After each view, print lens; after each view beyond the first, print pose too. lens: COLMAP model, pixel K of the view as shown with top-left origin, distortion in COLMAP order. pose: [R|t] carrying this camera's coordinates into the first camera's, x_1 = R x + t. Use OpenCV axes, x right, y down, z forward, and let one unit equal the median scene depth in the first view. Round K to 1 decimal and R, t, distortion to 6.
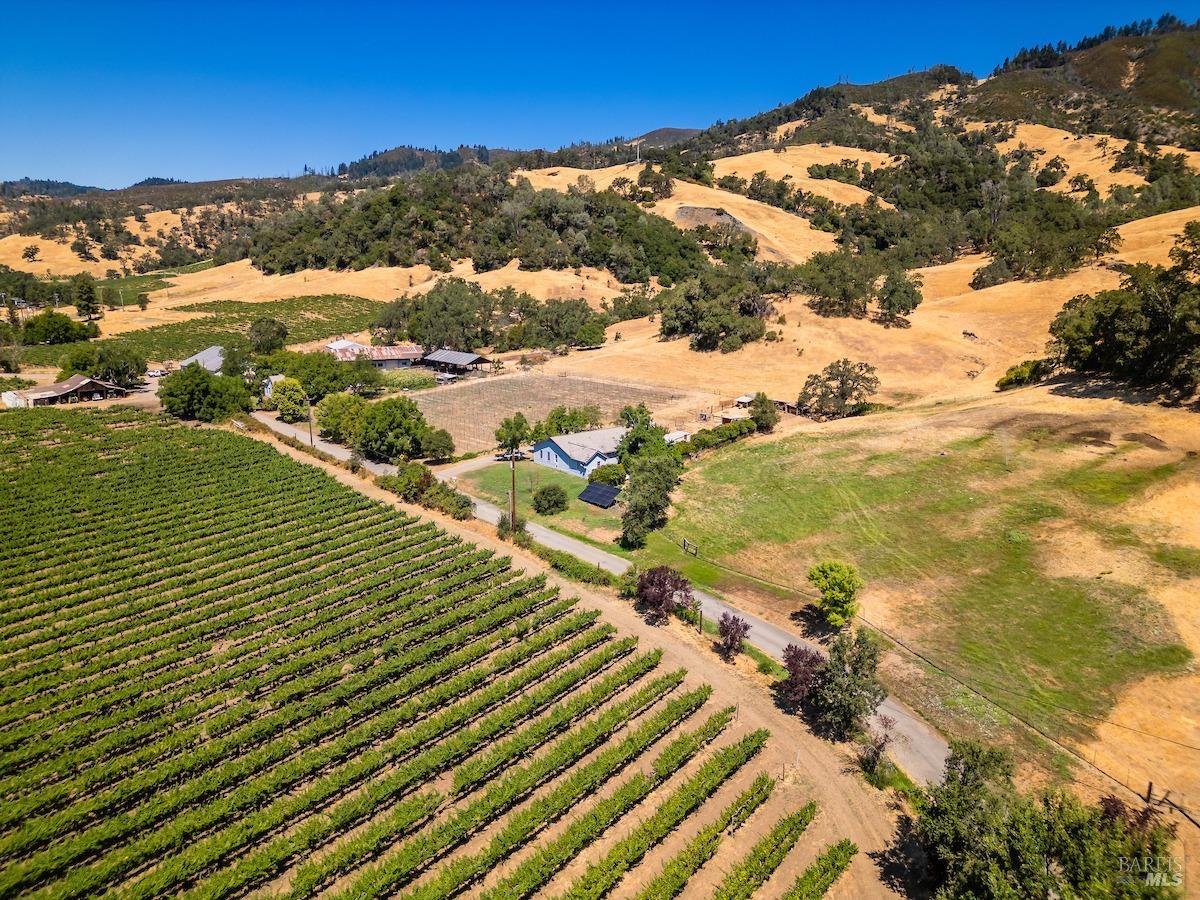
lens RADIAL K [[840.2, 0, 599.4], [0, 840.2, 453.0], [0, 0, 1]] dist [0.055883, -0.044350]
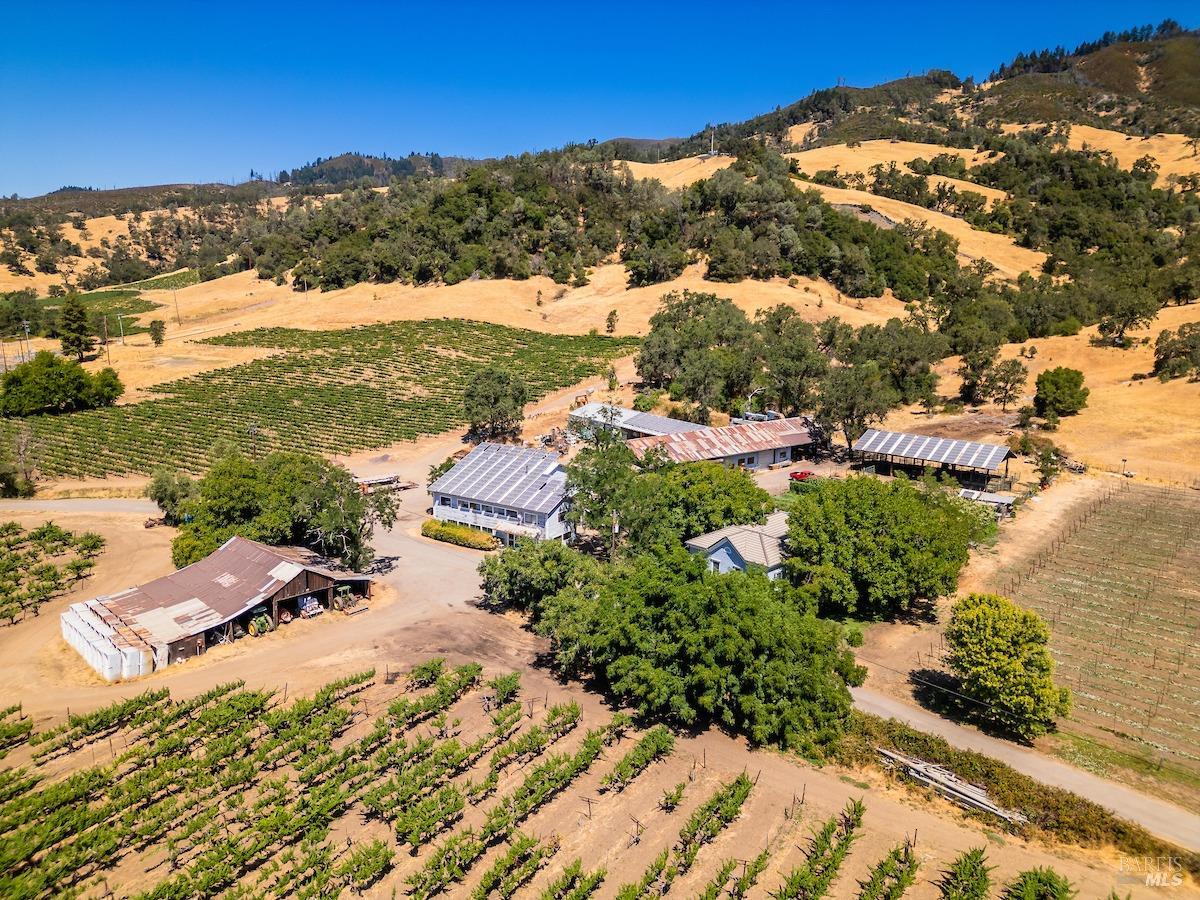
lens RADIAL K [[840.2, 0, 599.8], [0, 840.2, 451.0], [0, 0, 1]] dist [0.055883, -0.044350]
pose [[0.996543, -0.020953, 0.080393, -0.114157], [0.022397, 0.999603, -0.017101, -0.029848], [-0.080002, 0.018842, 0.996617, 0.141133]]
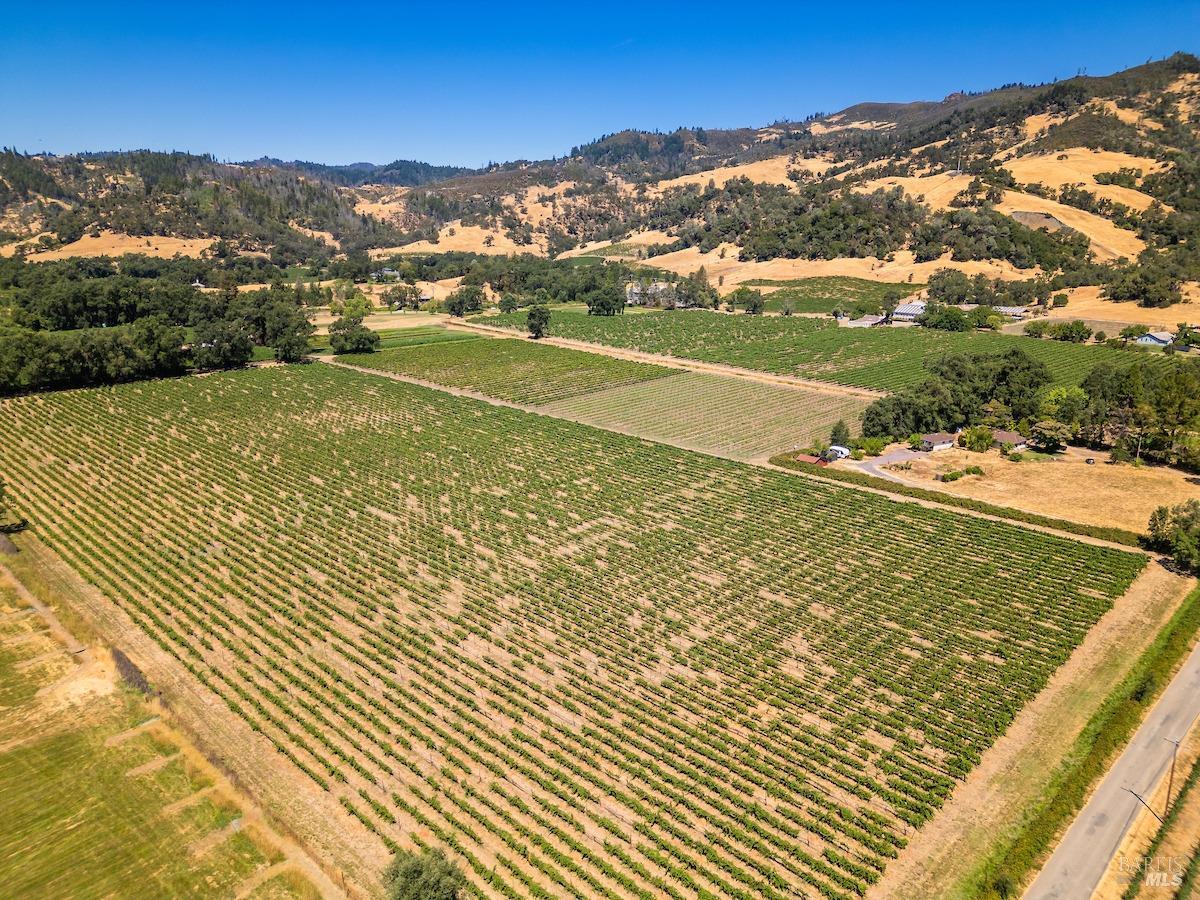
lens RADIAL K [[840.2, 0, 594.8], [0, 840.2, 454.9], [0, 0, 1]] dist [0.055883, -0.044350]
pose [[0.986175, 0.042983, -0.160036, -0.237170], [-0.036461, 0.998389, 0.043473, 0.056229], [0.161647, -0.037037, 0.986153, -0.370818]]
